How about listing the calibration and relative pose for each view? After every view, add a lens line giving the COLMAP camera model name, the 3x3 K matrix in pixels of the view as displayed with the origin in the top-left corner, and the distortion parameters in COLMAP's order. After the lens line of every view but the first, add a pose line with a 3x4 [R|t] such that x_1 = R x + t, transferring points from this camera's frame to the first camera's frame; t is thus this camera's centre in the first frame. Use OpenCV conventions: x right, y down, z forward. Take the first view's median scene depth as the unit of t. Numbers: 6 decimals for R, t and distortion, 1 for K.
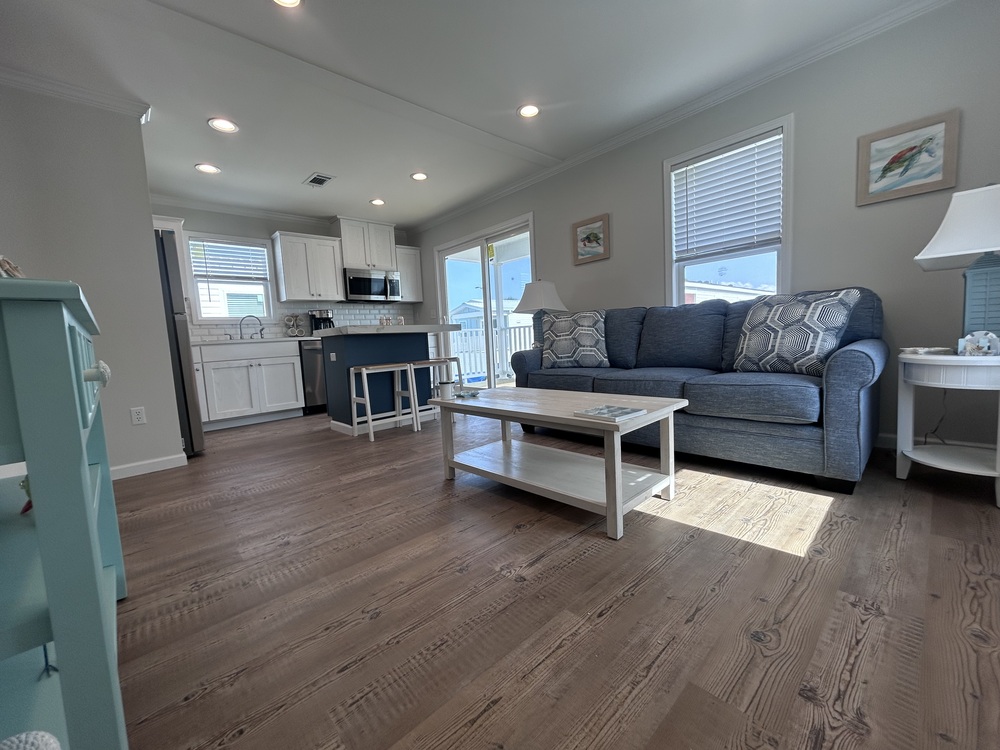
lens RADIAL K [[403.3, 0, 503.4], [0, 403.3, 374.2], [0, 0, 1]] dist [-0.004583, 0.000196]
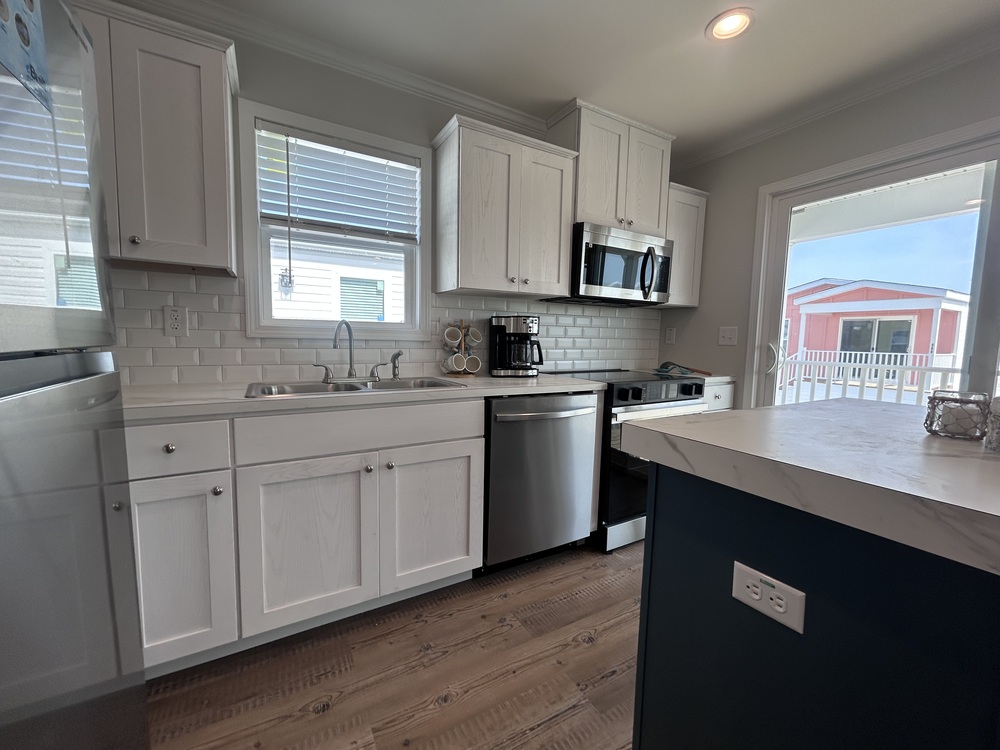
lens RADIAL K [[403.3, 0, 502.8], [0, 403.3, 376.3], [0, 0, 1]] dist [-0.004583, 0.000196]
pose [[0.972086, 0.094662, -0.214680, -0.382809], [-0.093548, 0.995496, 0.015365, -0.101885], [0.215168, 0.005147, 0.976564, 0.587014]]
